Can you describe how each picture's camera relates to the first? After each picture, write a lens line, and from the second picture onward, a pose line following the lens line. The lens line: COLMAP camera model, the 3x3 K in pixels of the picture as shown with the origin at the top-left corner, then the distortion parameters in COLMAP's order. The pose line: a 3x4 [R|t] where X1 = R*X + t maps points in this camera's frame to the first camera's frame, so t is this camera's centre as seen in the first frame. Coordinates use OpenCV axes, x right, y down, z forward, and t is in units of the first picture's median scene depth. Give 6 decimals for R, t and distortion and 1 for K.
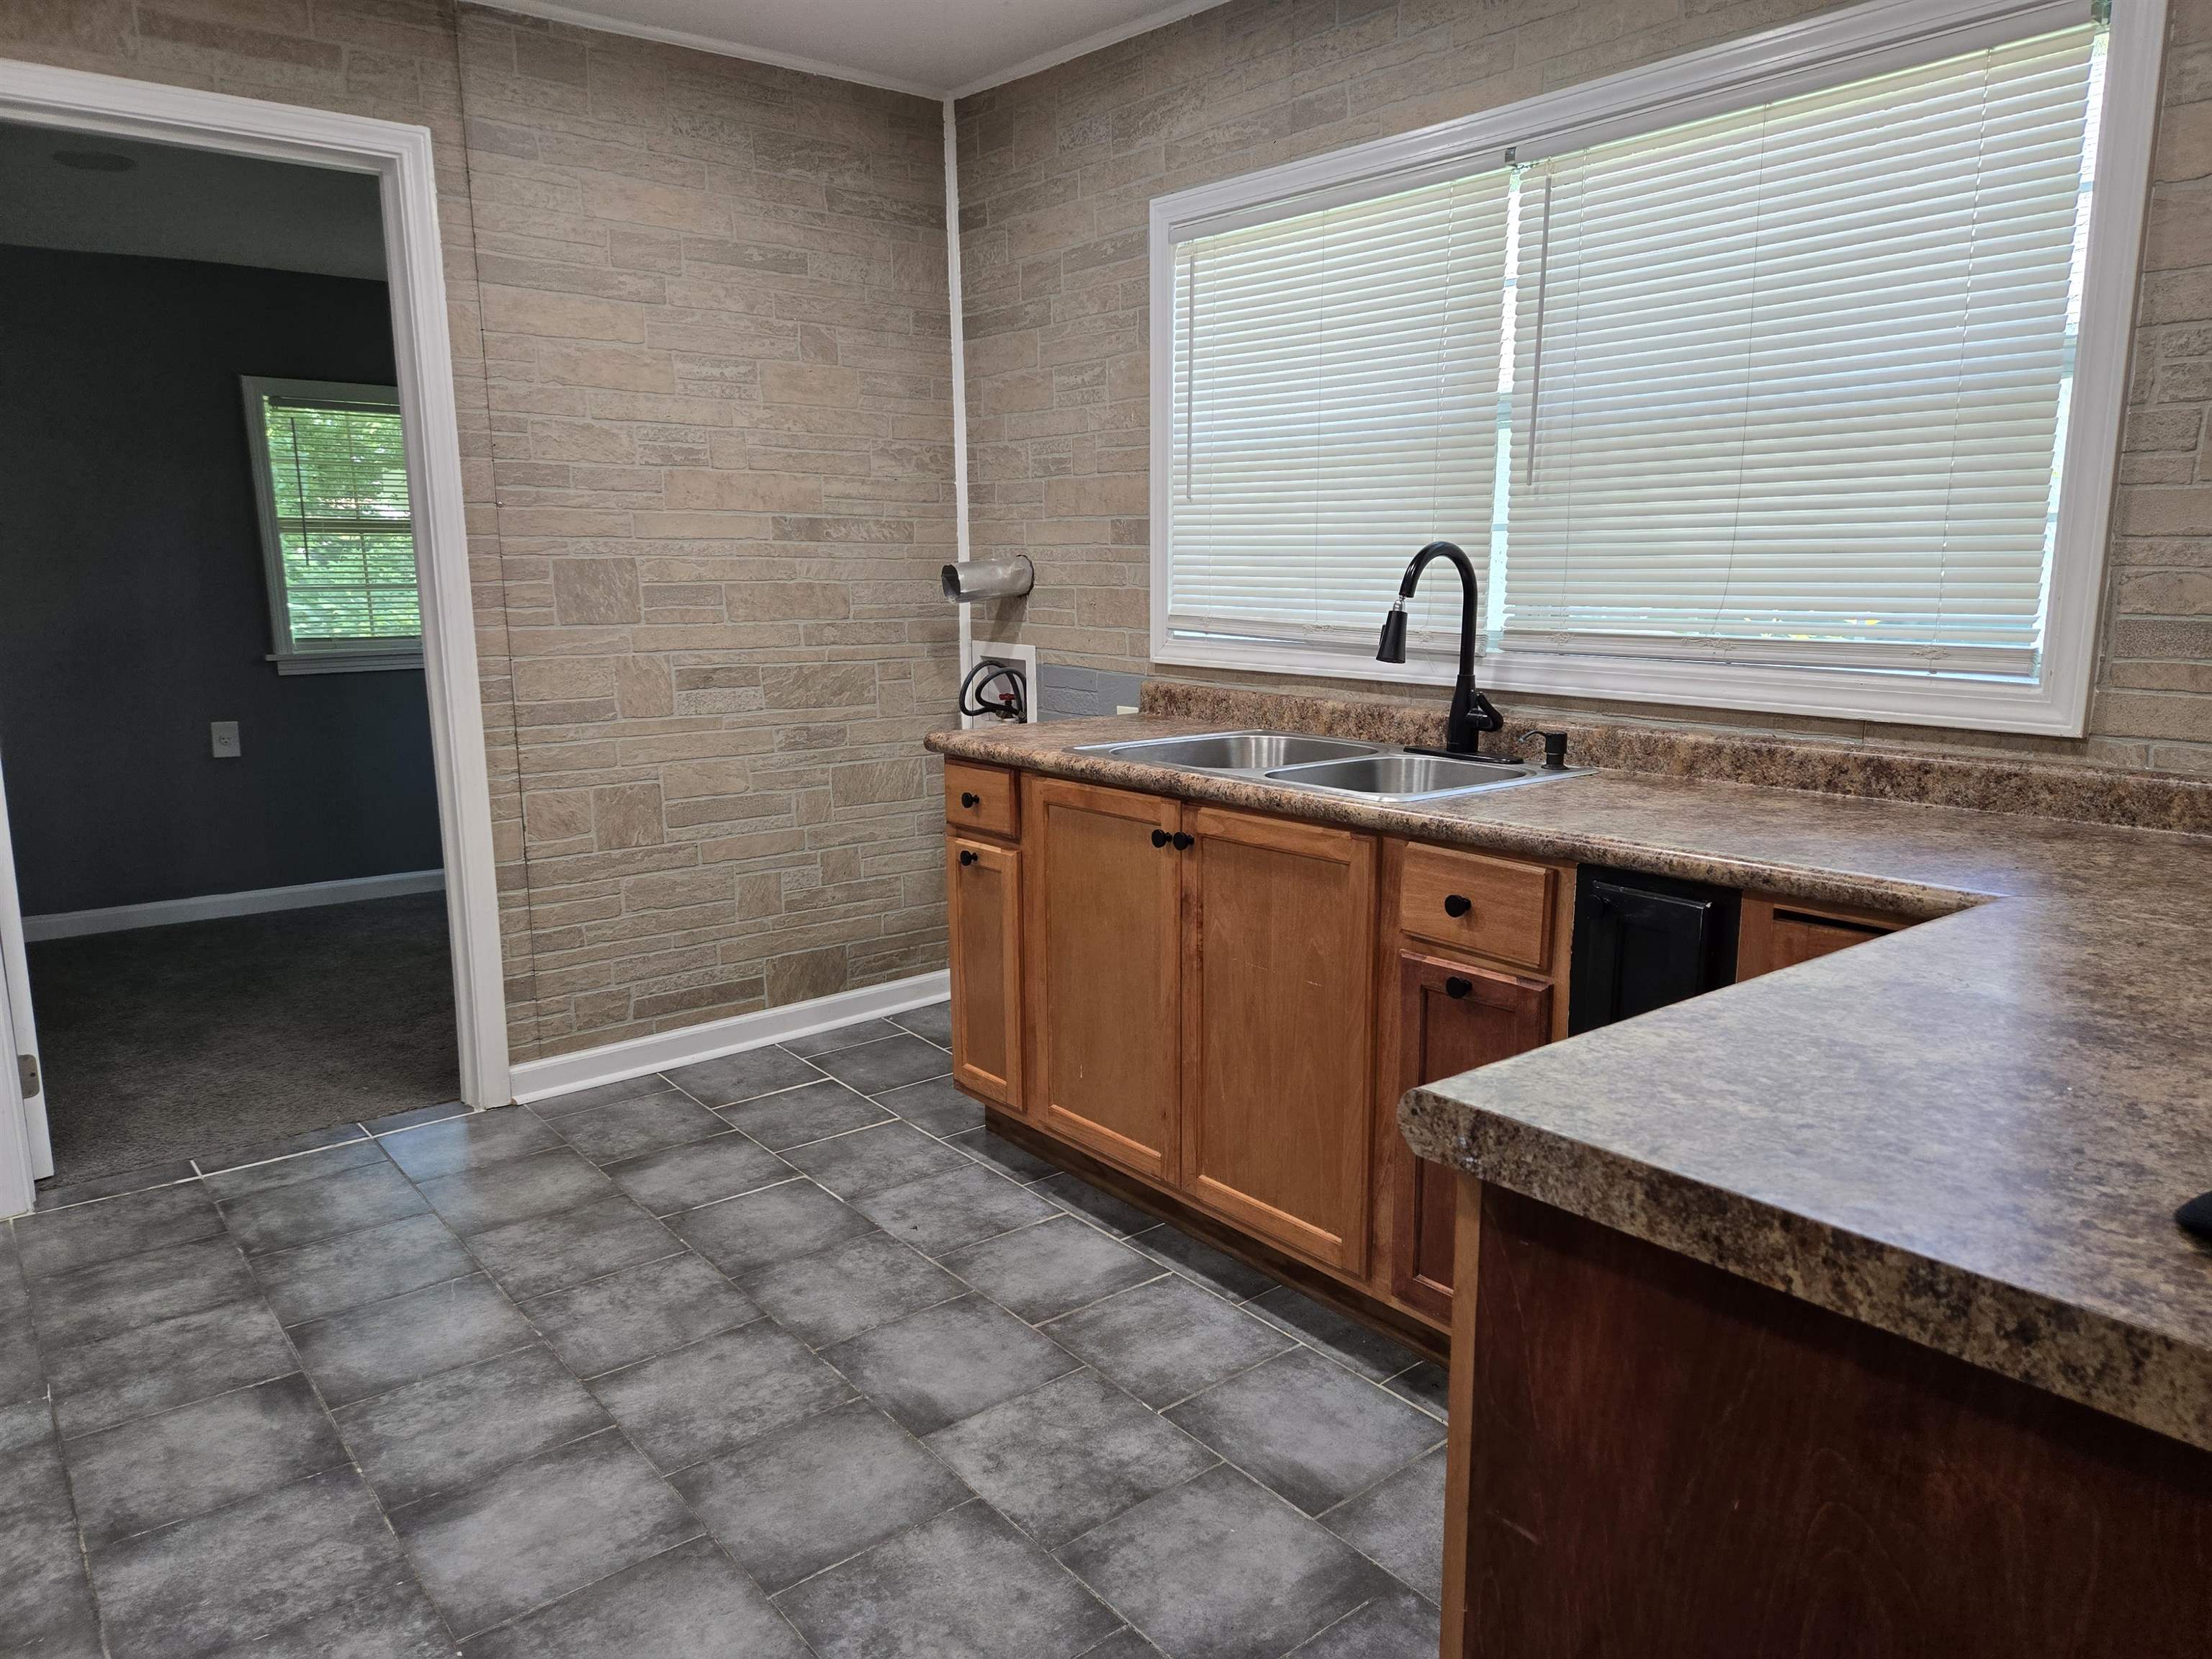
lens RADIAL K [[1447.6, 0, 1108.0], [0, 1447.6, 858.2], [0, 0, 1]] dist [0.054118, -0.078594]
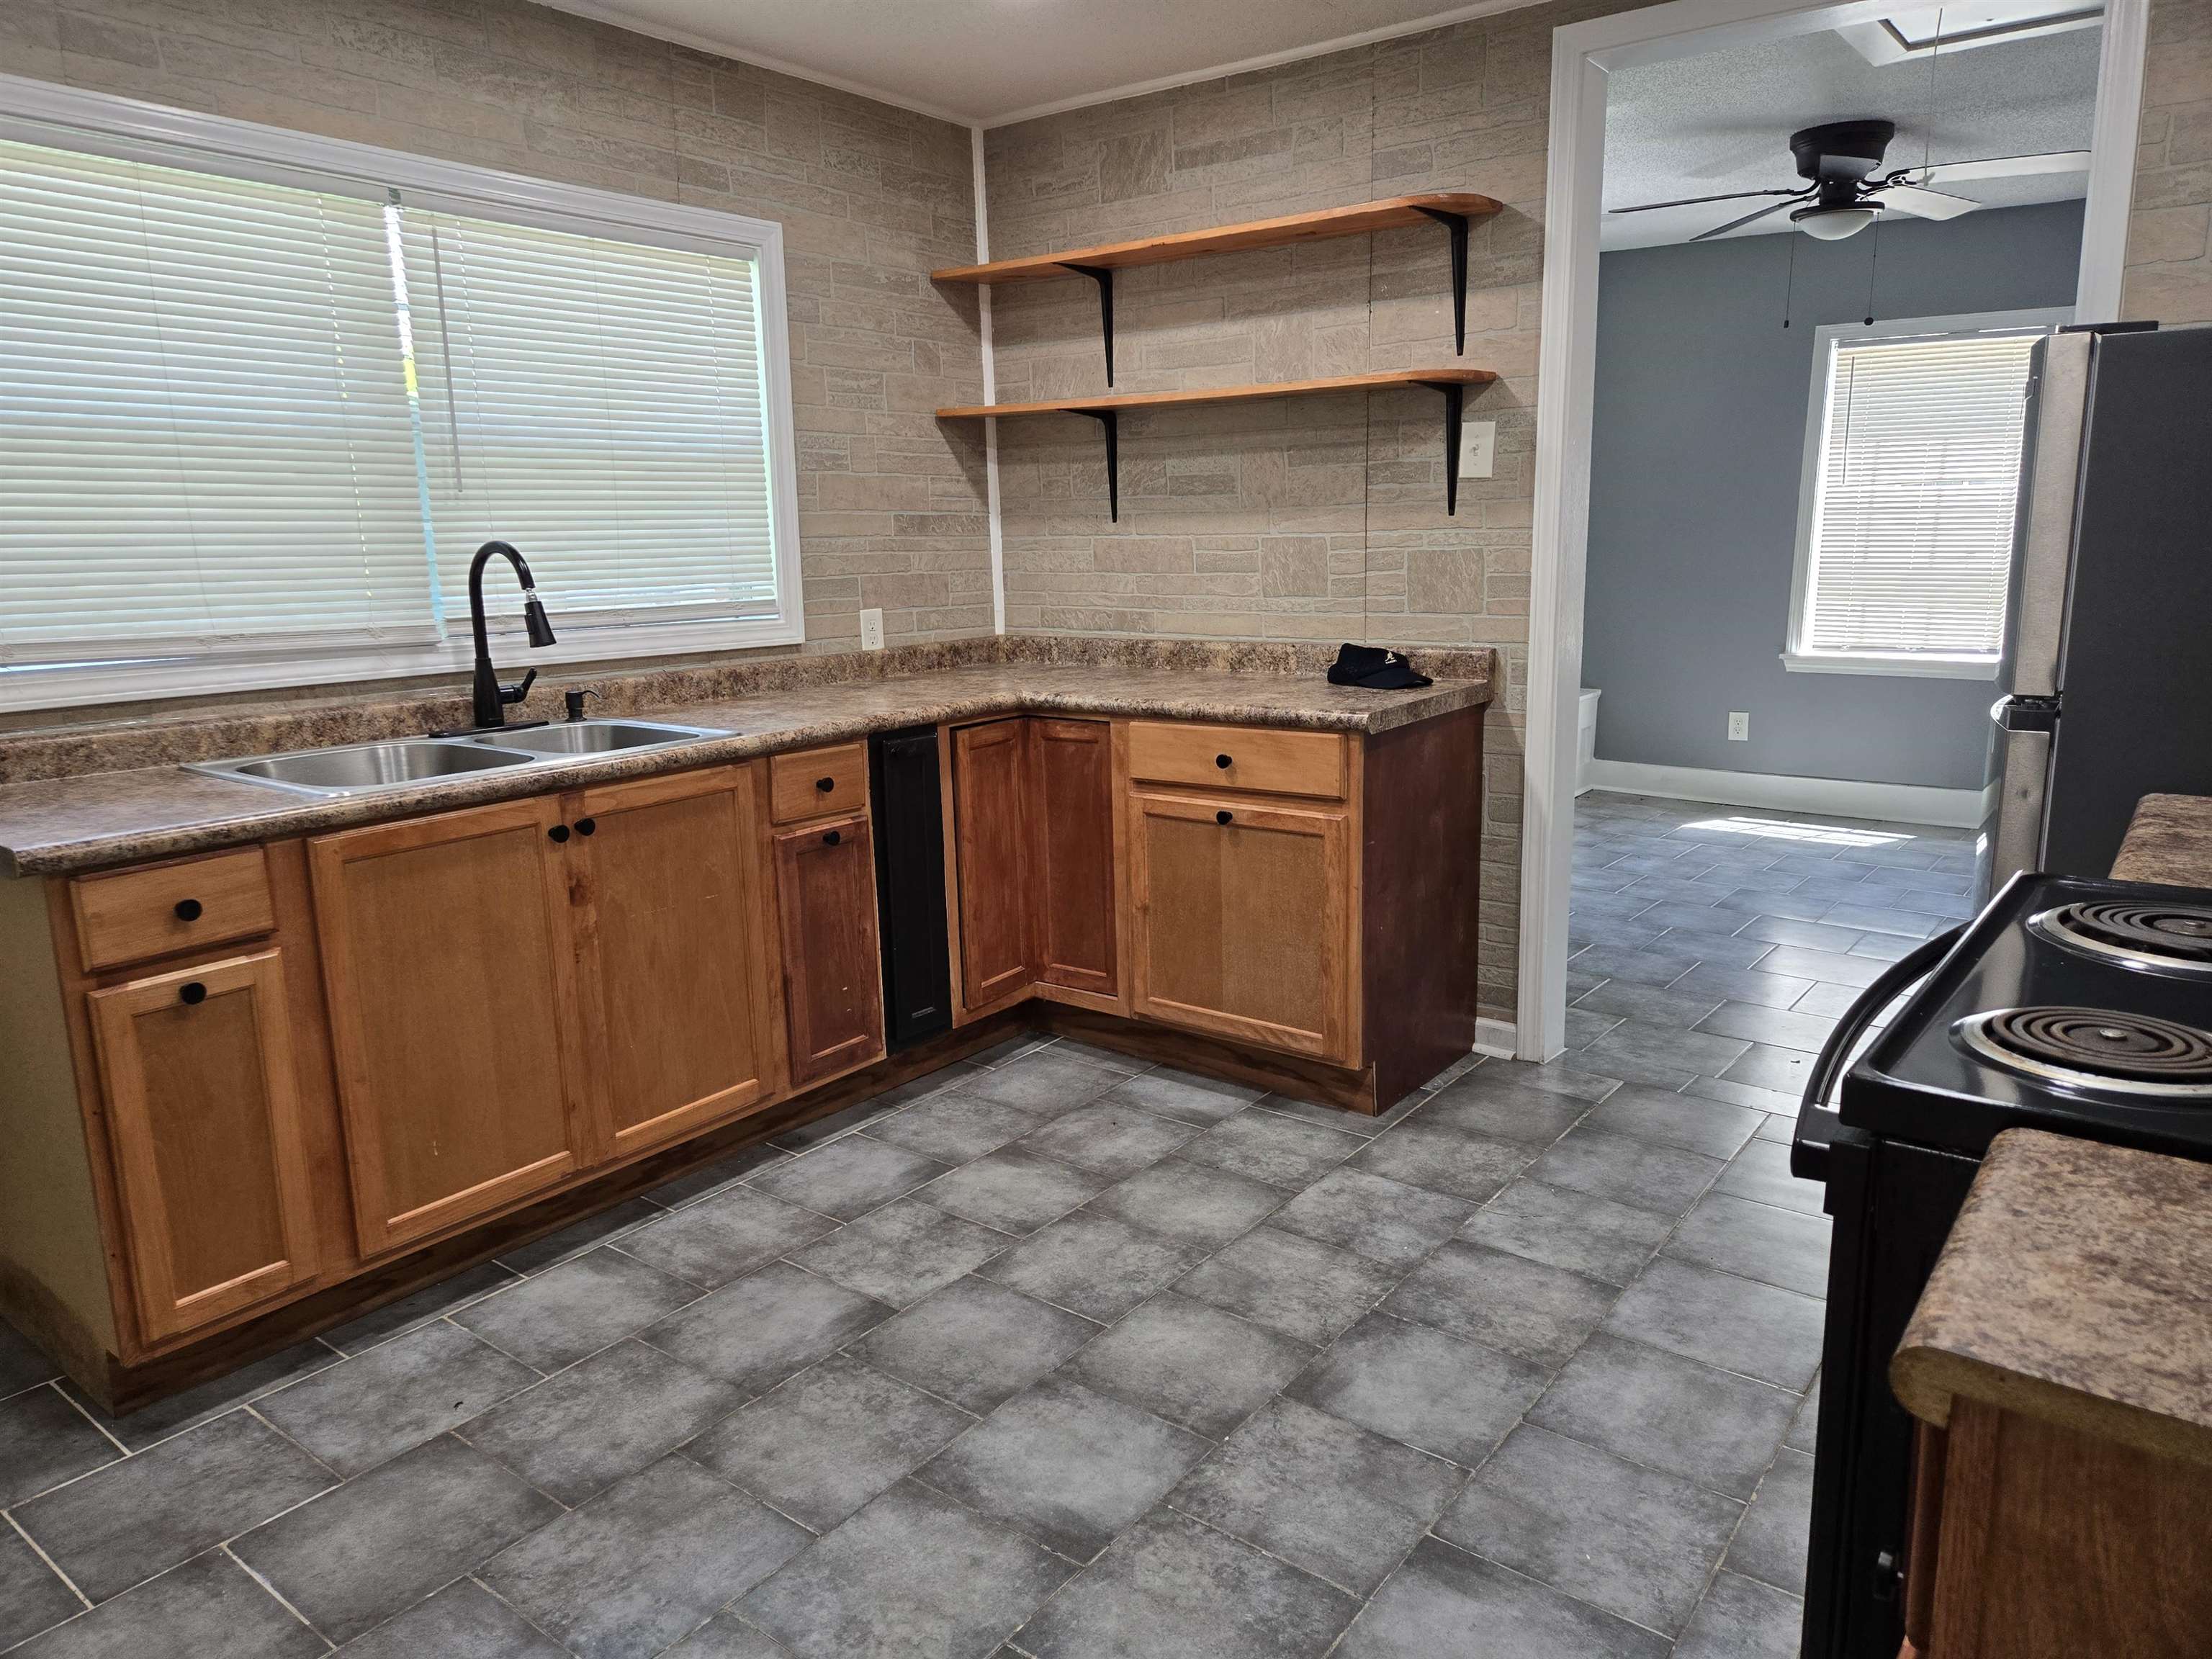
lens RADIAL K [[1487.6, 0, 1106.0], [0, 1487.6, 829.5], [0, 0, 1]] dist [0.051434, -0.003600]
pose [[-0.230847, -0.197195, 0.952798, -1.043003], [0.204825, 0.947455, 0.245715, -0.194400], [-0.951187, 0.251879, -0.178327, 0.807299]]
